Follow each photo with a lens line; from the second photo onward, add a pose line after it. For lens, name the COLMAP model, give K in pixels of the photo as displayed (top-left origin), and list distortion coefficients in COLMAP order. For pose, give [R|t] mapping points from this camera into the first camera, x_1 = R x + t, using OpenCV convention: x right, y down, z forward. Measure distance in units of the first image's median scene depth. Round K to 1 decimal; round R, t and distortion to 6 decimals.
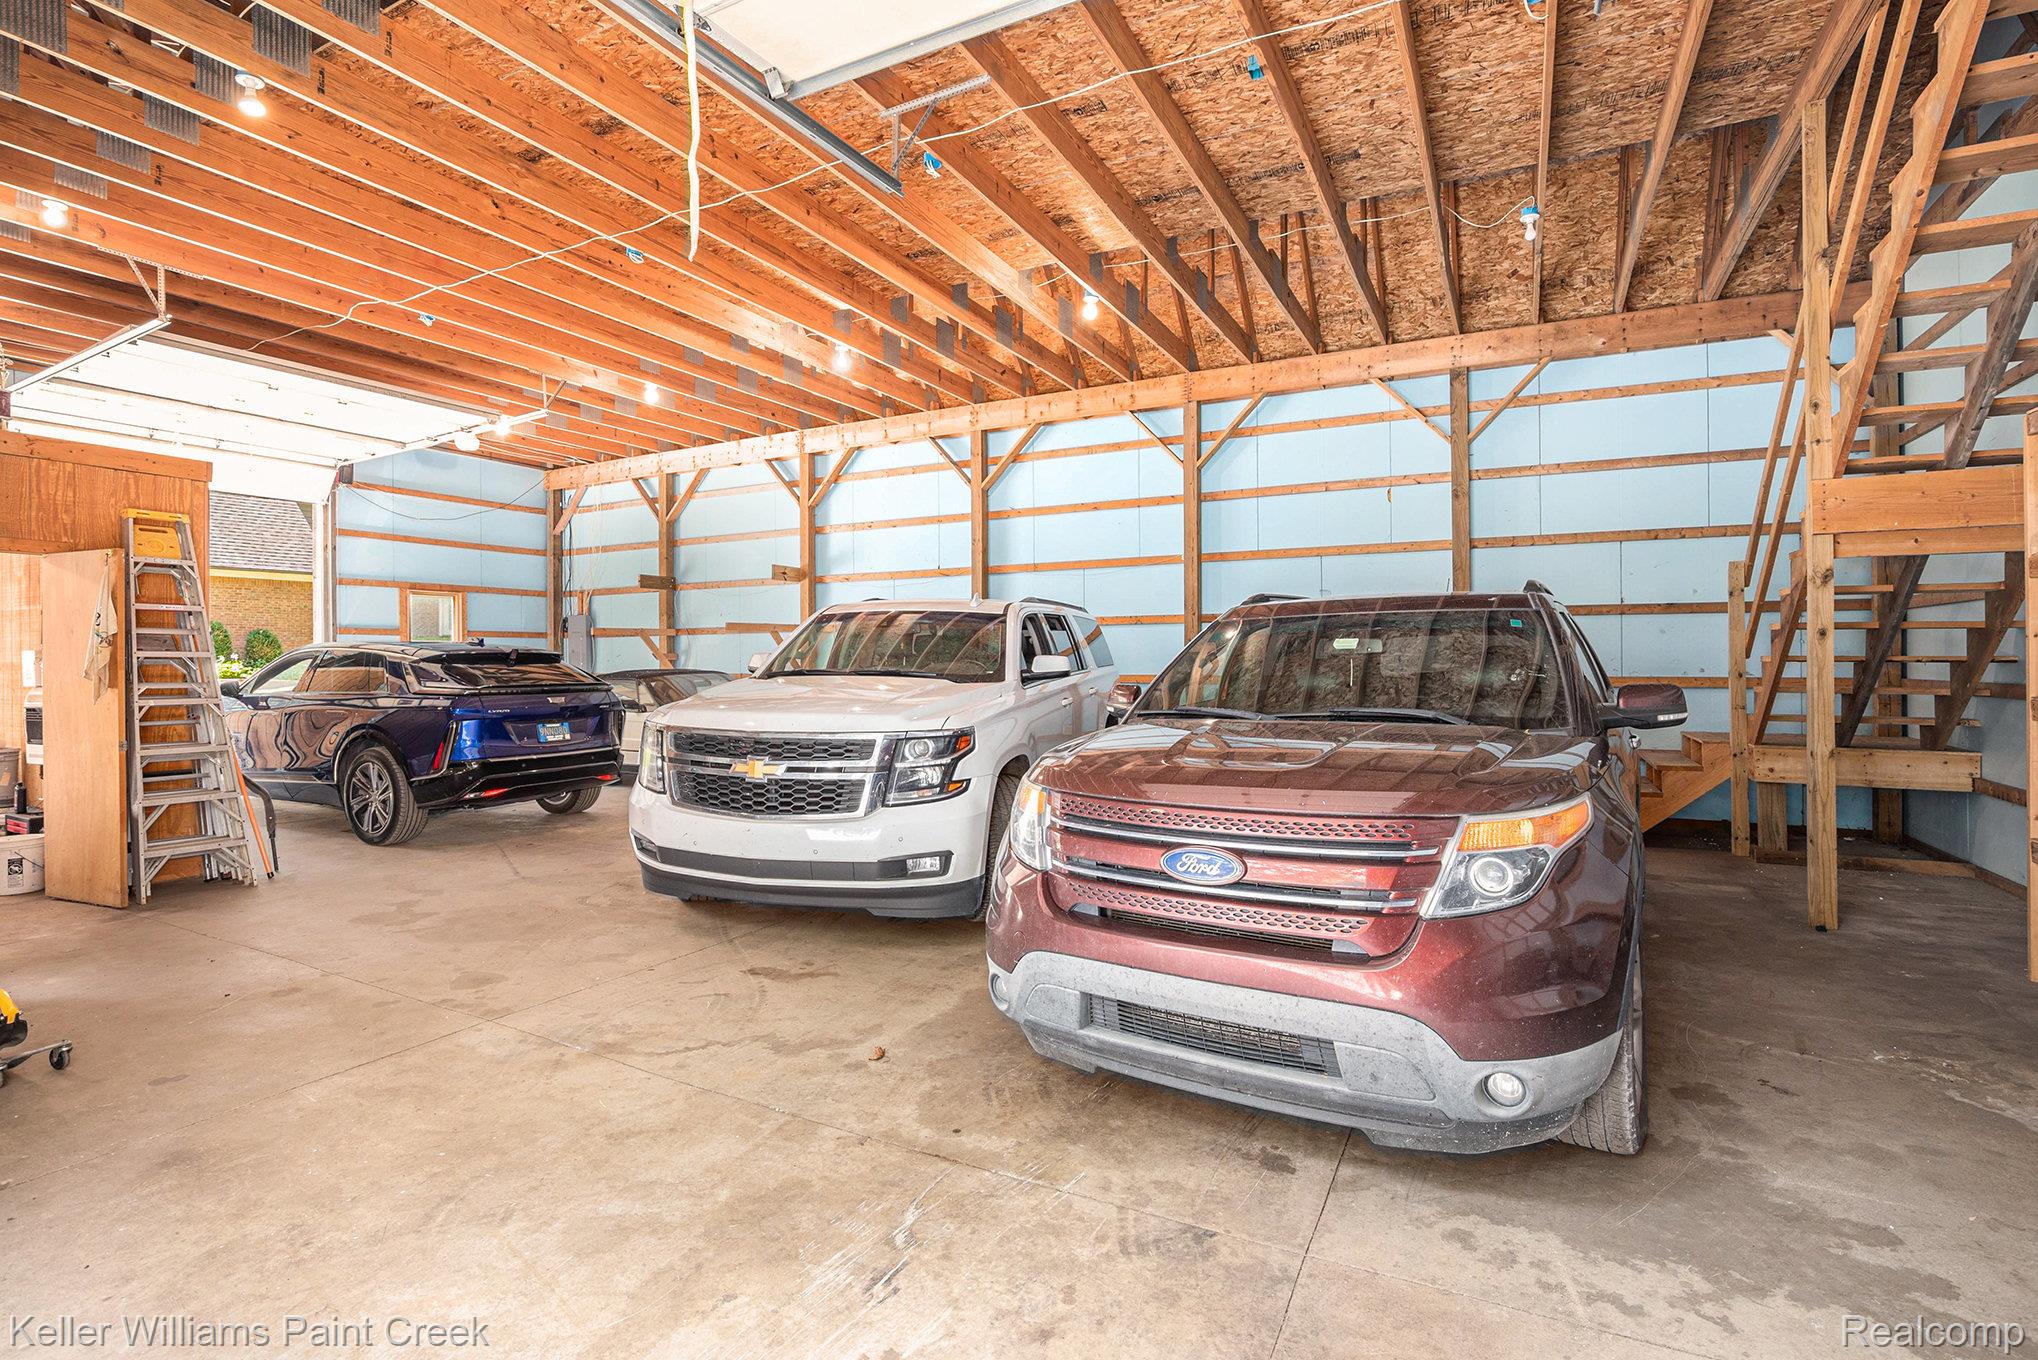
lens RADIAL K [[969.6, 0, 987.5], [0, 969.6, 669.4], [0, 0, 1]] dist [-0.030991, 0.007182]
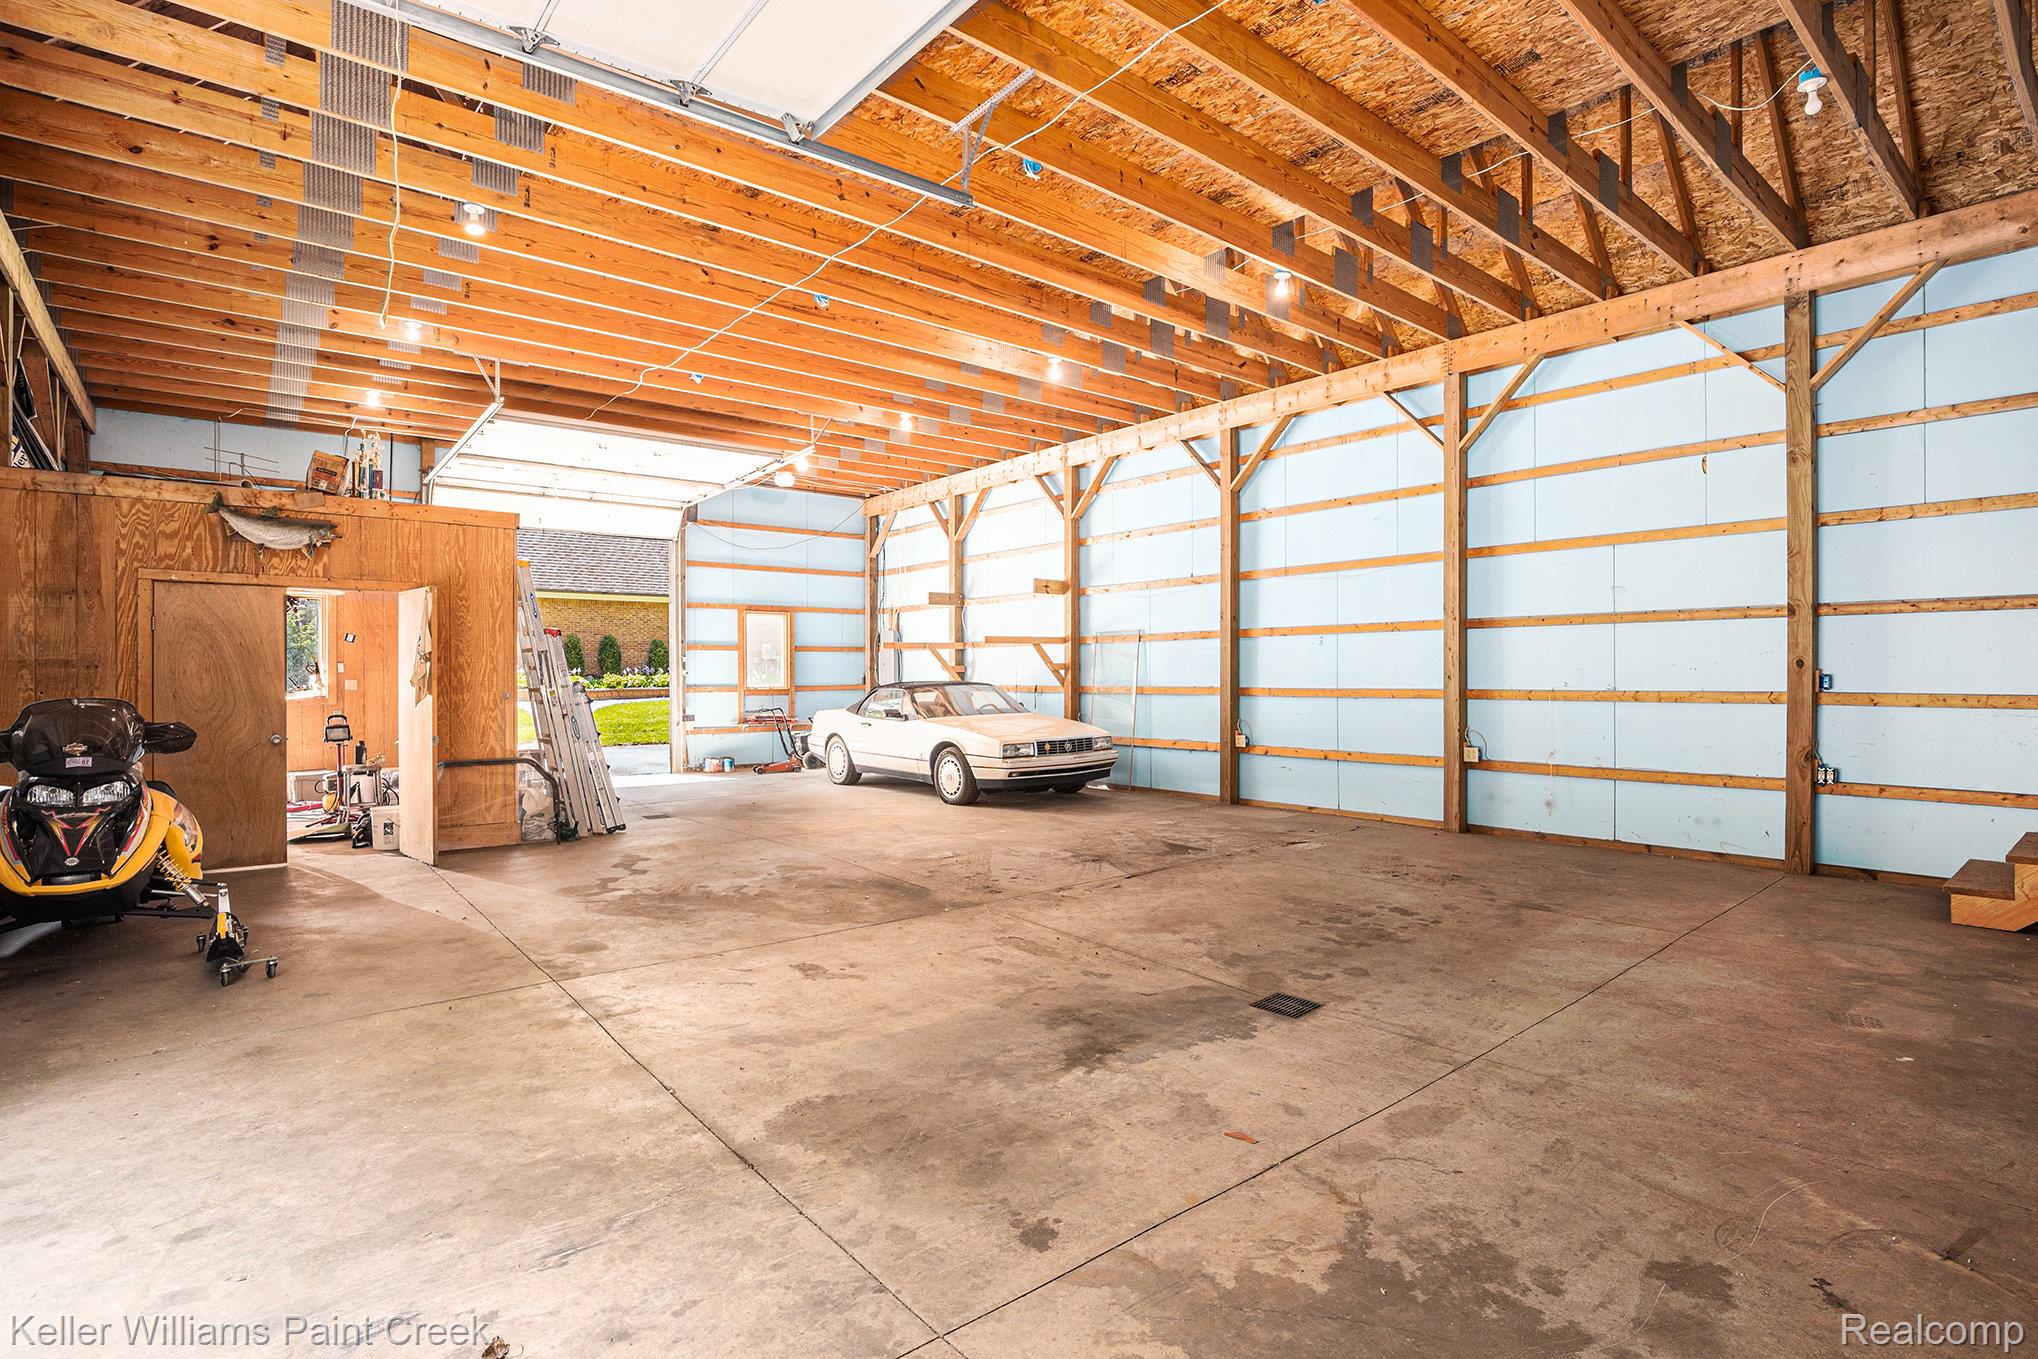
lens RADIAL K [[981.1, 0, 1011.0], [0, 981.1, 680.7], [0, 0, 1]] dist [-0.030982, 0.006901]
pose [[0.926574, 0.002968, -0.376100, 0.173263], [-0.003023, 0.999995, 0.000443, -0.001236], [0.376099, 0.000726, 0.926579, 0.042291]]
